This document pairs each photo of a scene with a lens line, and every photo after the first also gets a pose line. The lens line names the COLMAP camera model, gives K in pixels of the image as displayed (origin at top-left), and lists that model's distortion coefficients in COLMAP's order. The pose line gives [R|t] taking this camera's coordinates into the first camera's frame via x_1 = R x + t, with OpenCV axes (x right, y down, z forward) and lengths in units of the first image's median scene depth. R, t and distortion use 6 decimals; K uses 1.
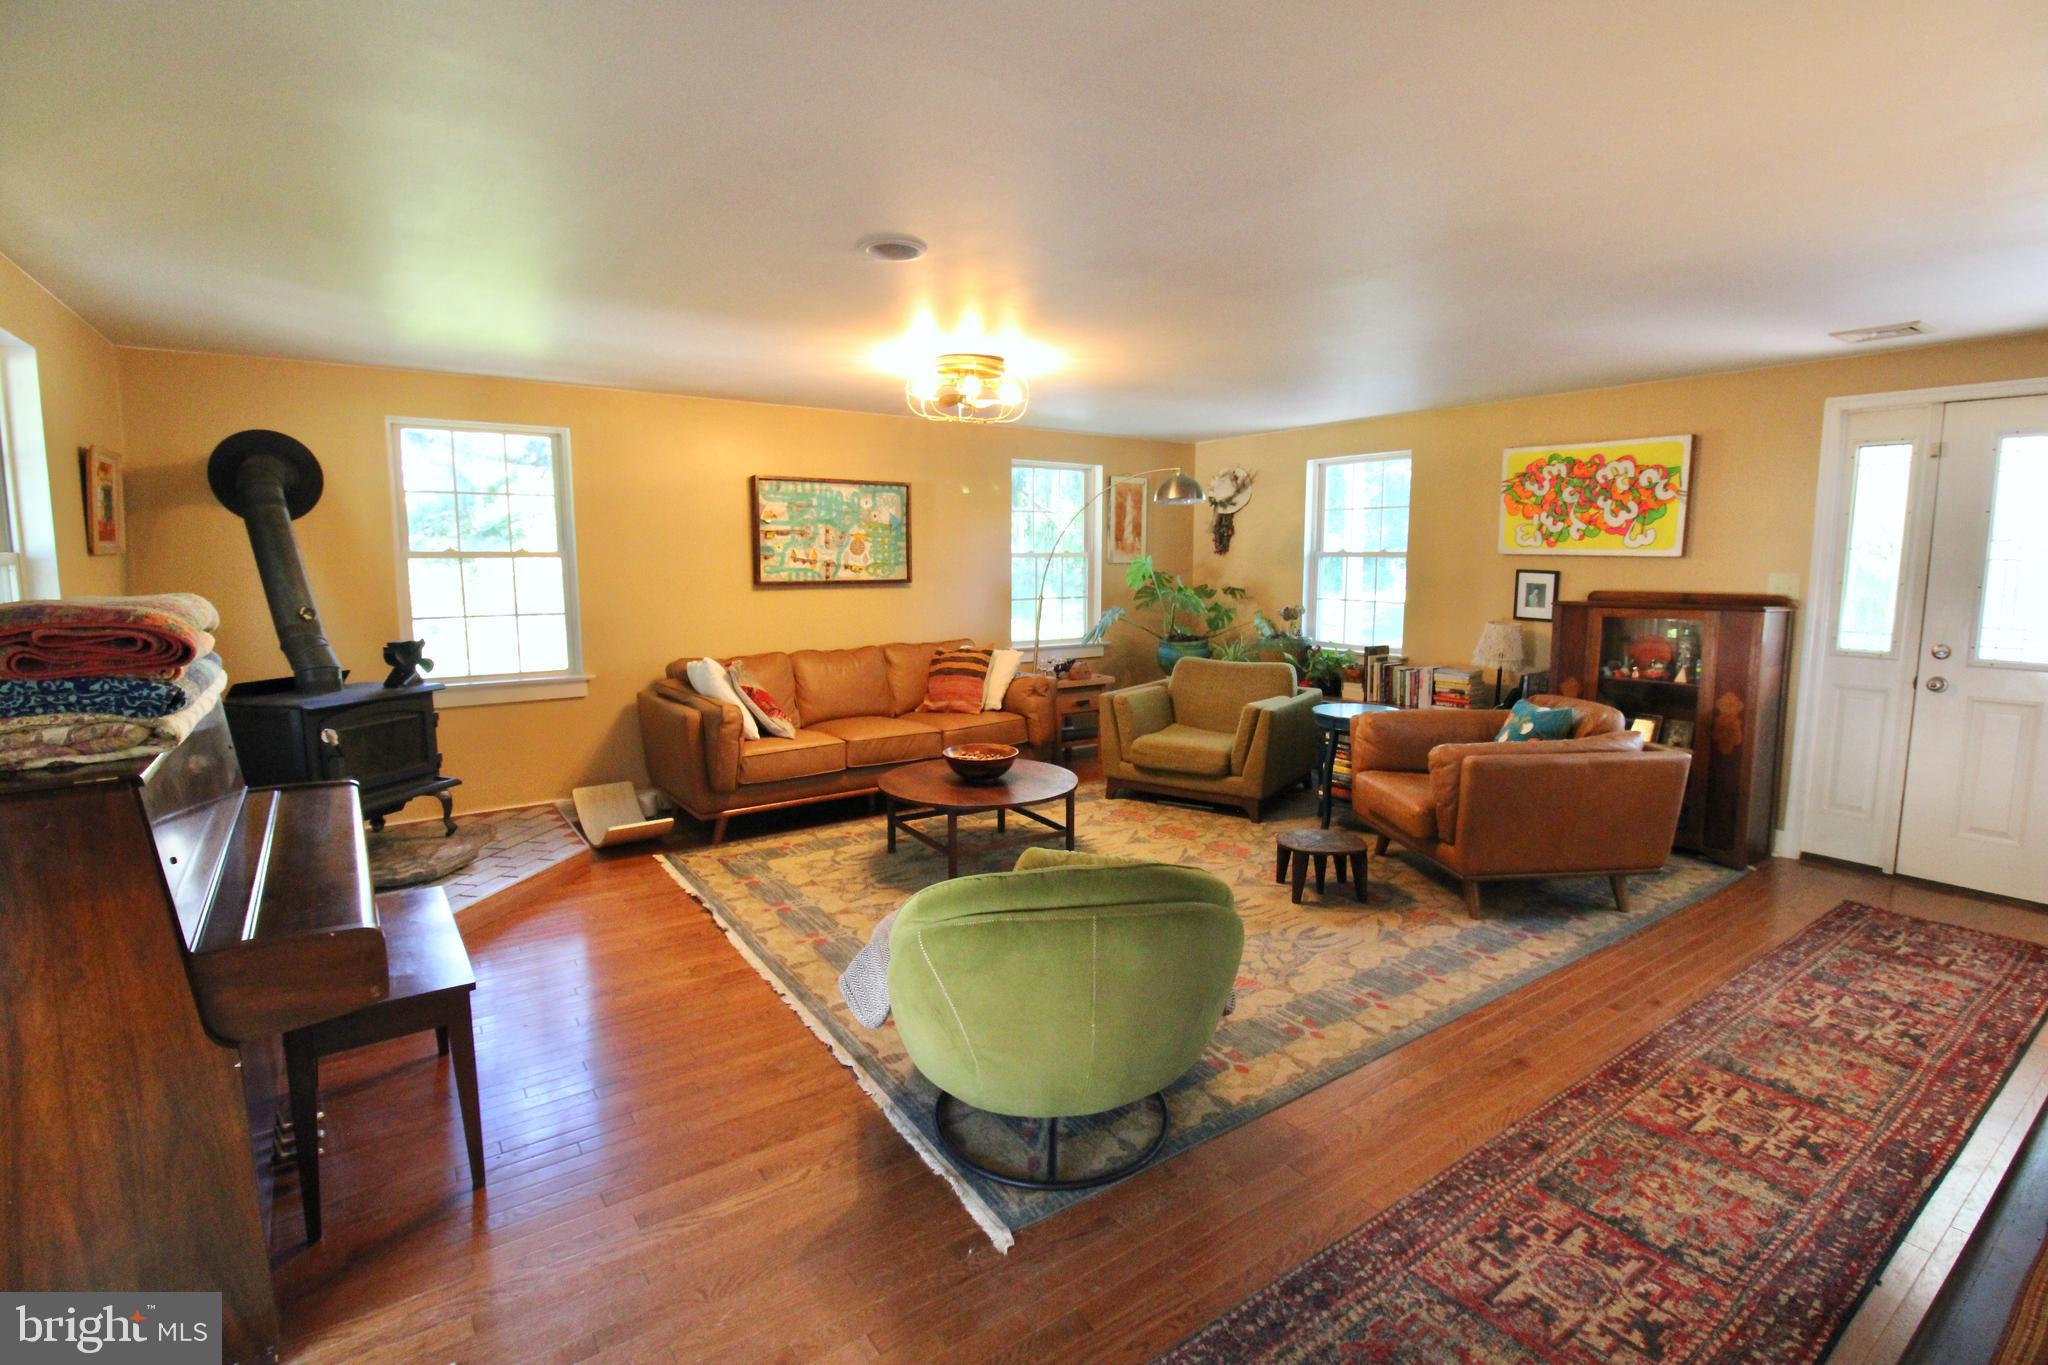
lens RADIAL K [[944.8, 0, 1033.3], [0, 944.8, 669.4], [0, 0, 1]] dist [0.004591, -0.015210]
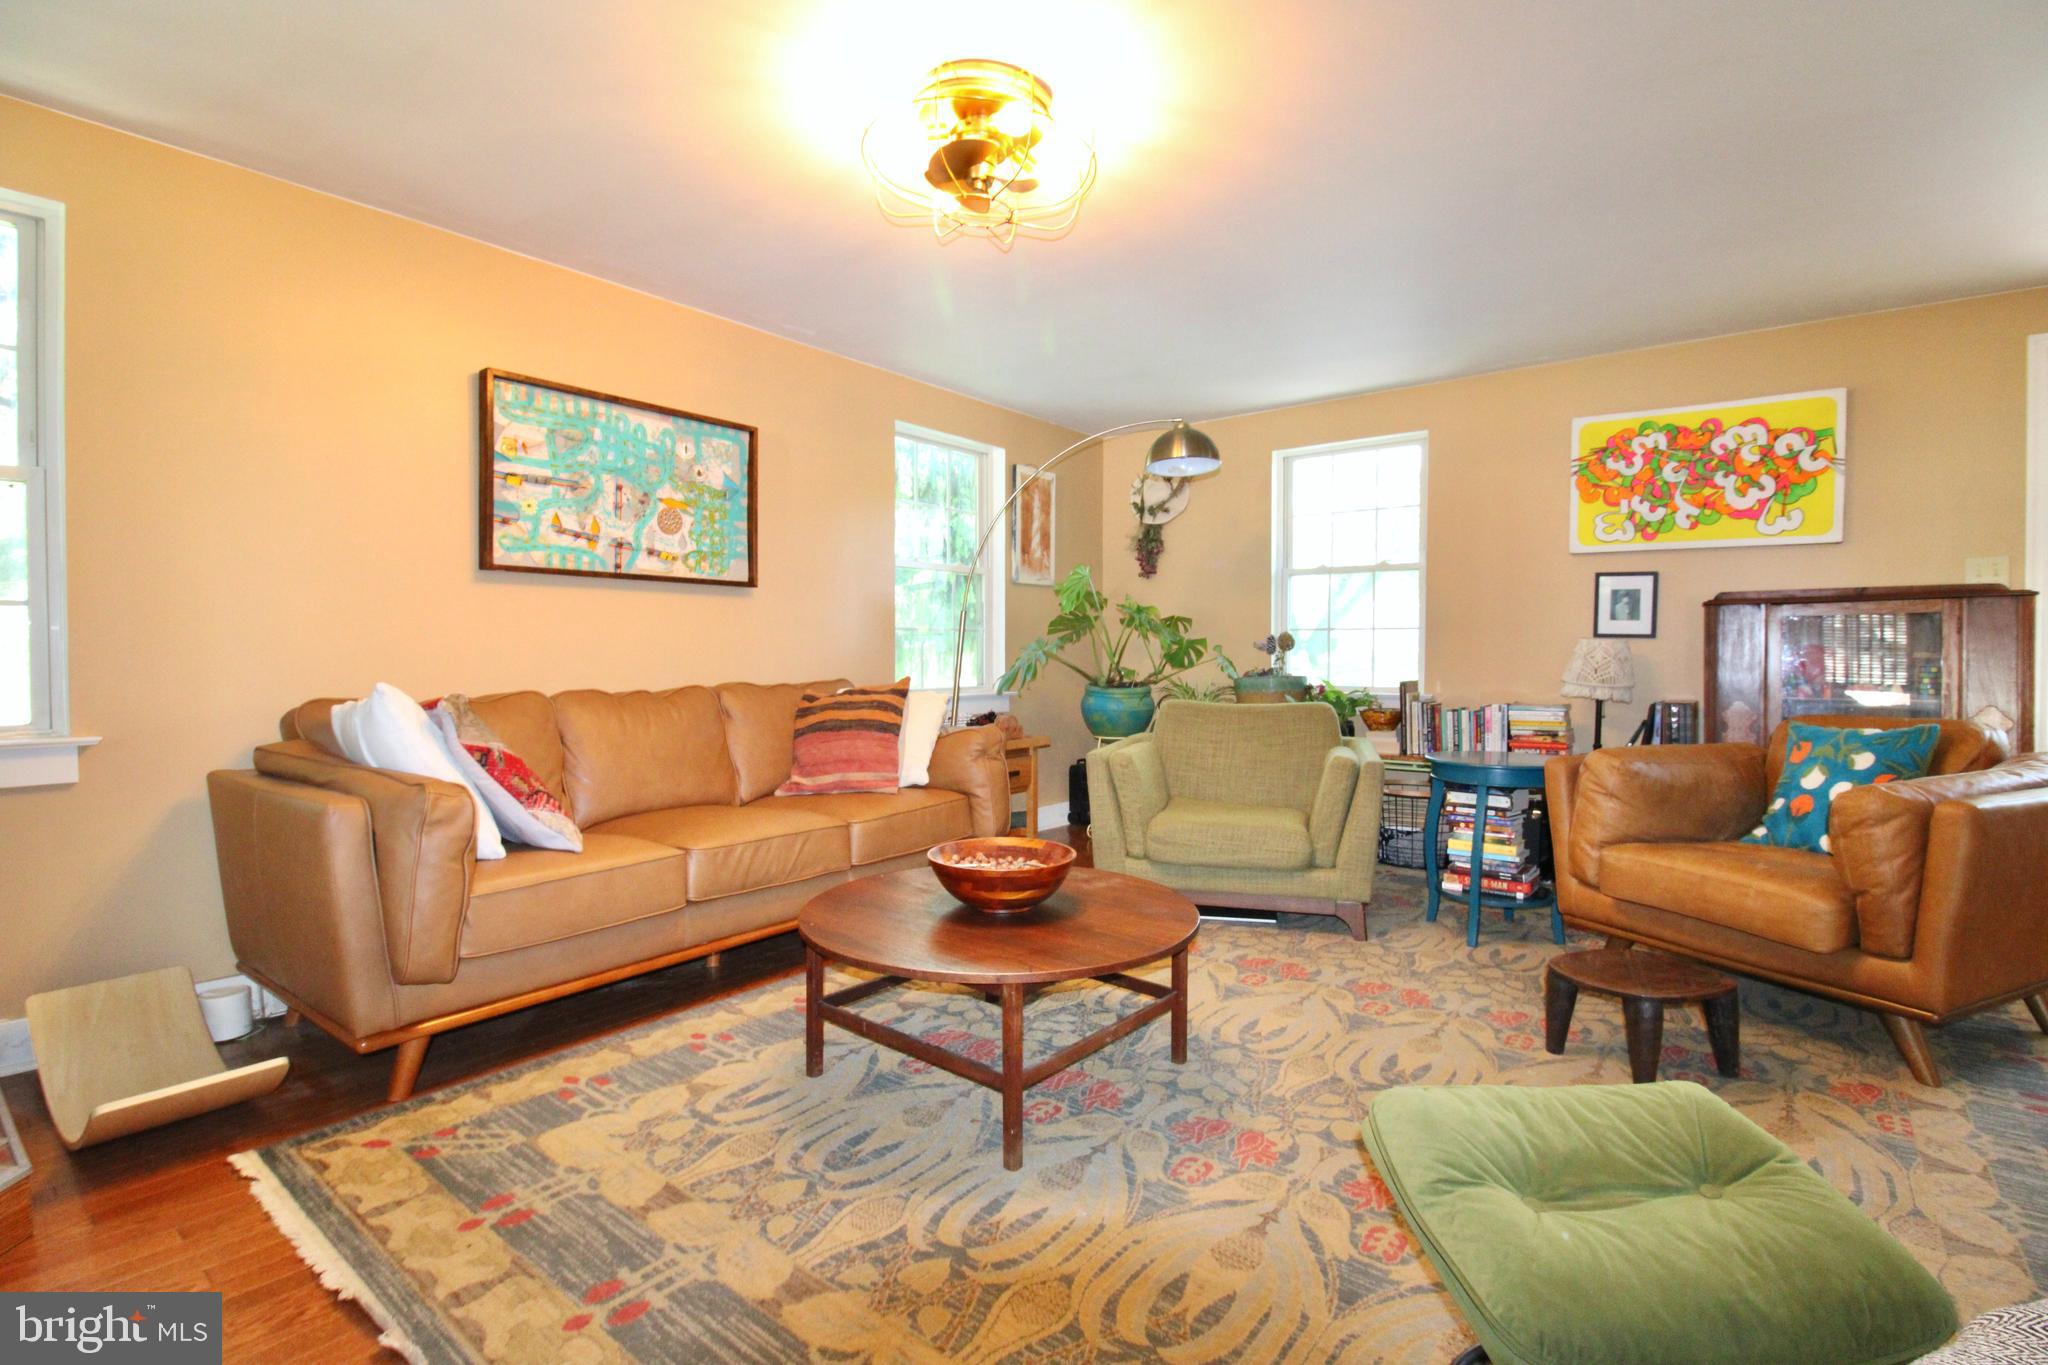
lens RADIAL K [[949.1, 0, 1035.8], [0, 949.1, 672.7], [0, 0, 1]] dist [0.002243, -0.014201]
pose [[0.955834, -0.006409, 0.293836, -0.168620], [0.035358, 0.995009, -0.093315, 0.034658], [-0.291771, 0.099583, 0.951290, 0.444721]]
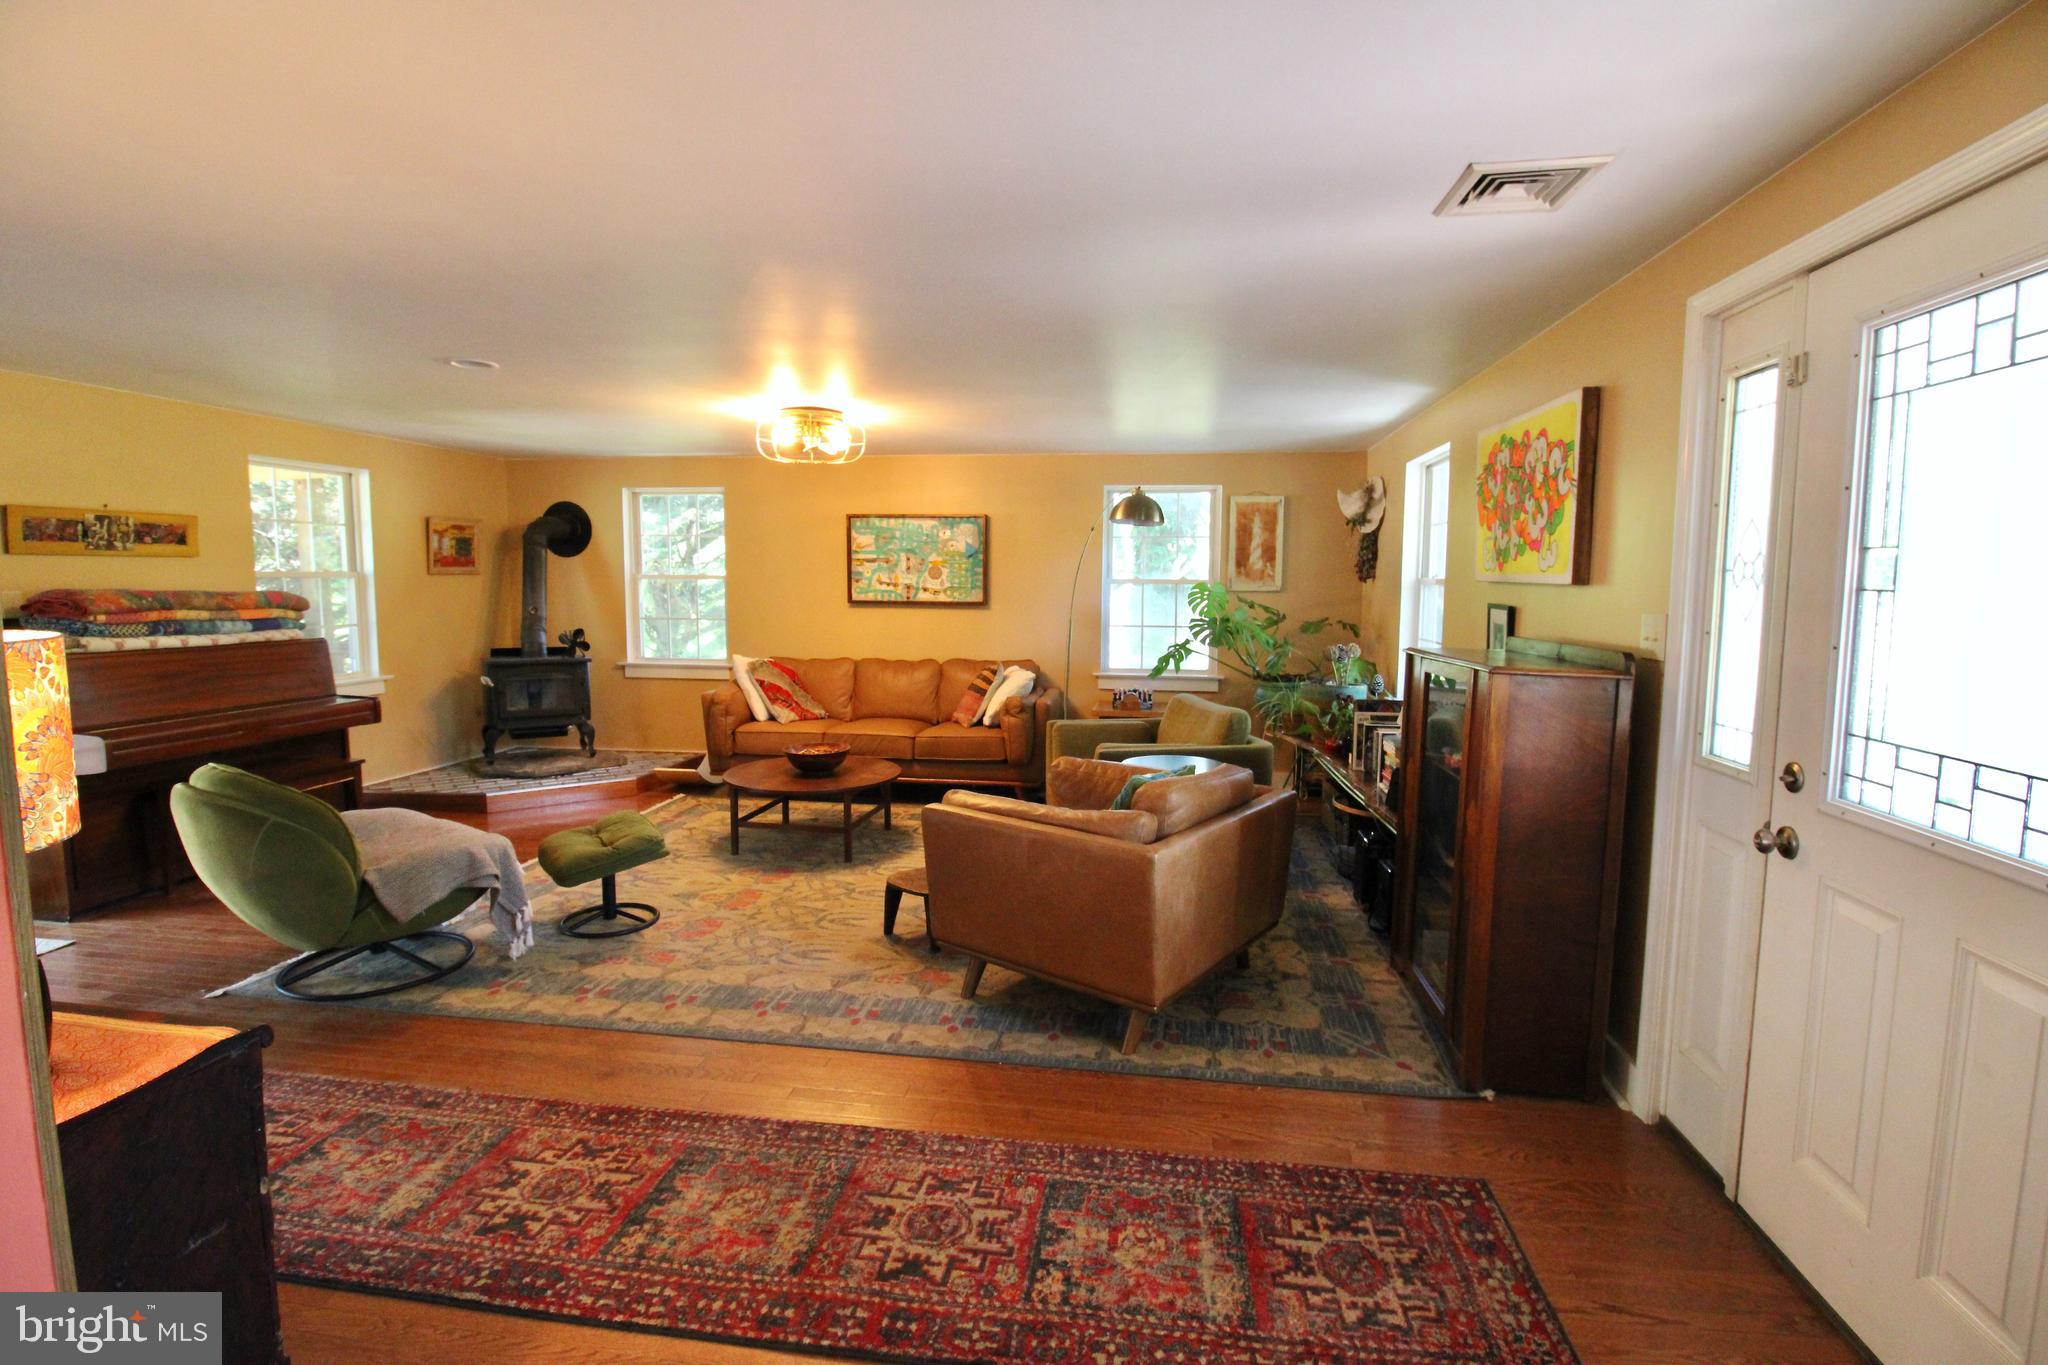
lens RADIAL K [[944.8, 0, 1033.3], [0, 944.8, 669.4], [0, 0, 1]] dist [0.004591, -0.015210]
pose [[0.730341, 0.069056, -0.679583, 0.814621], [-0.090982, 0.995847, 0.003417, -0.032372], [0.676996, 0.059334, 0.733591, 0.293907]]
